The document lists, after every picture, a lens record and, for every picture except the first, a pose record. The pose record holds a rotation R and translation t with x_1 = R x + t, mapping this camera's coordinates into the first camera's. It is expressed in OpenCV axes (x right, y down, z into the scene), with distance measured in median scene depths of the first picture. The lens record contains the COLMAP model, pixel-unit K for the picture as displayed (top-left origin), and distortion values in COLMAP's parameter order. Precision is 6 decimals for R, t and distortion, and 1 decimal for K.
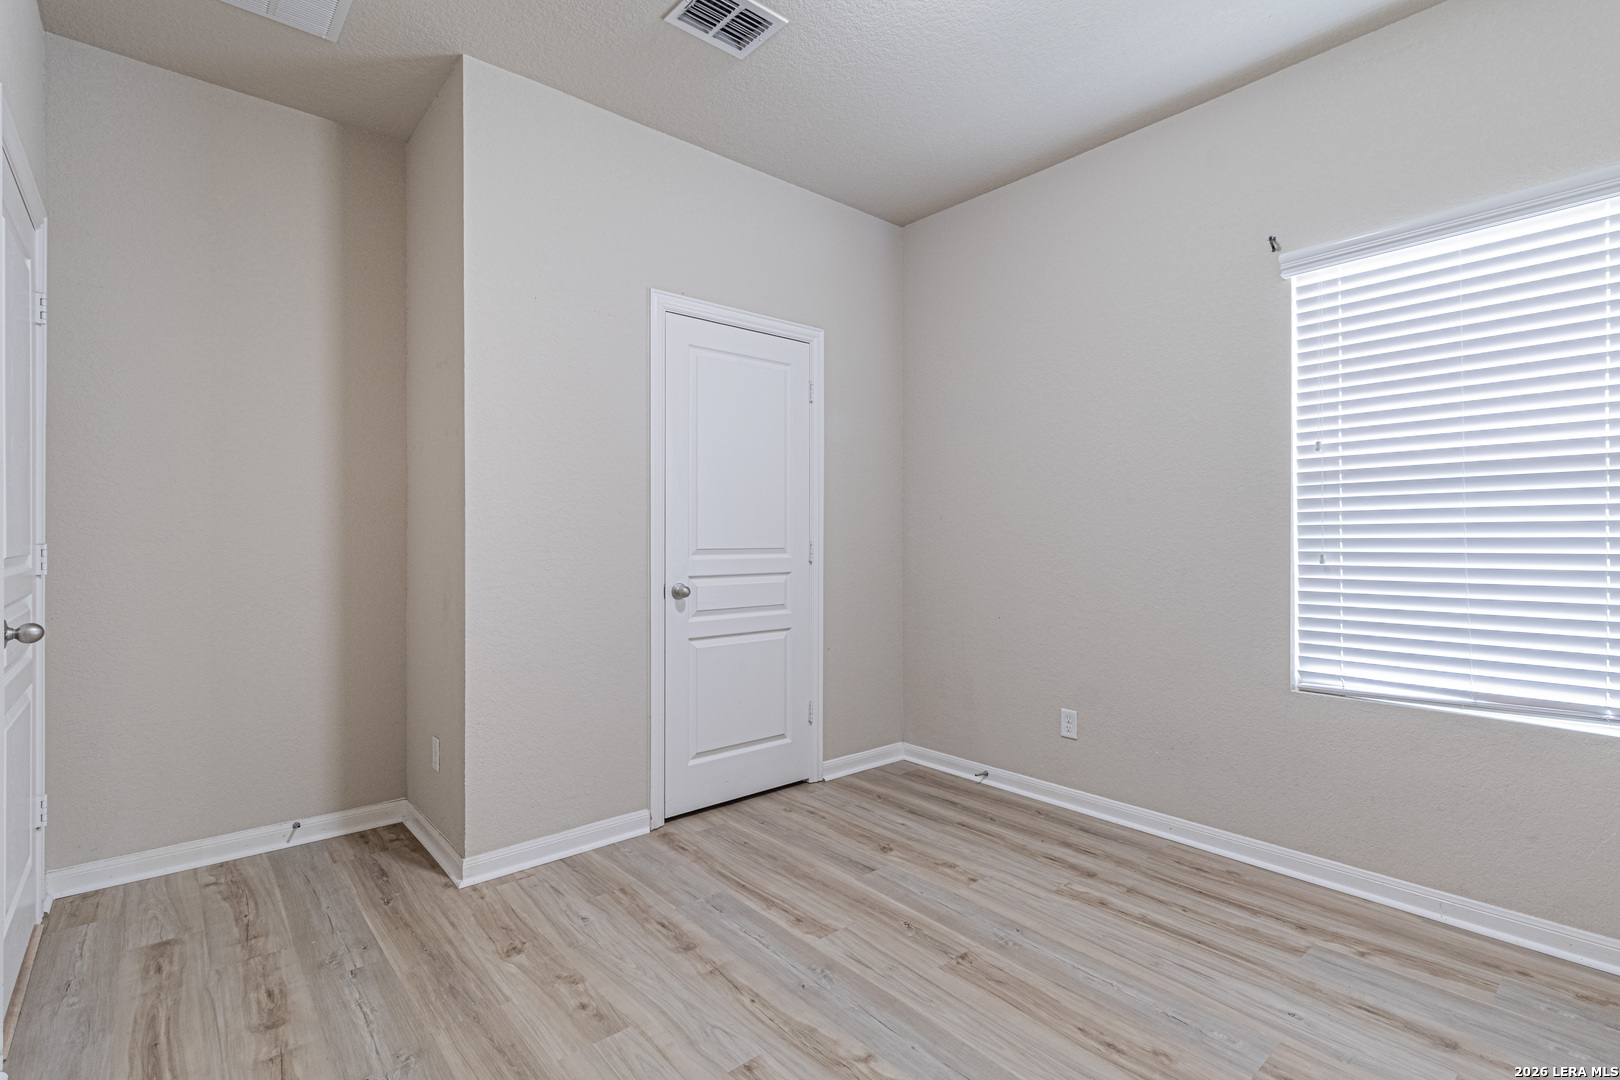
lens RADIAL K [[773.2, 0, 808.4], [0, 773.2, 535.2], [0, 0, 1]] dist [0.004820, 0.000002]
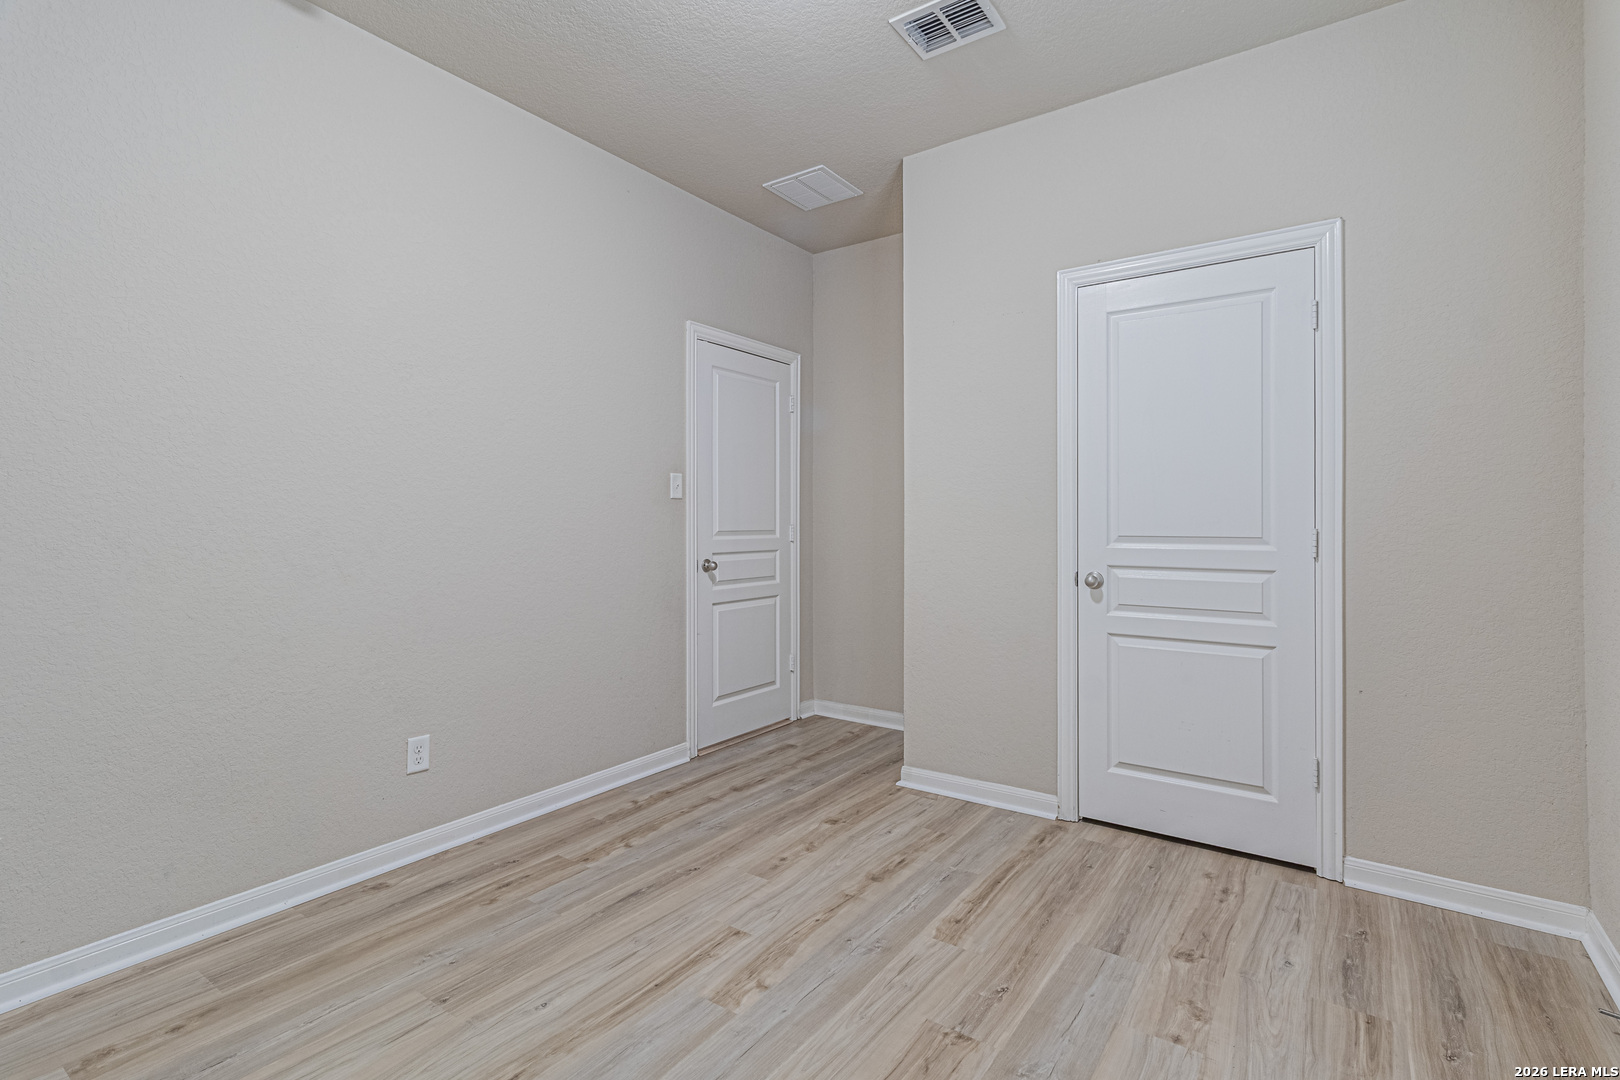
lens RADIAL K [[747.6, 0, 787.3], [0, 747.6, 517.8], [0, 0, 1]] dist [0.006839, 0.000858]
pose [[0.225223, -0.000972, -0.974307, 0.803397], [0.002800, 0.999996, -0.000350, -0.004736], [0.974303, -0.002649, 0.225225, 0.553152]]
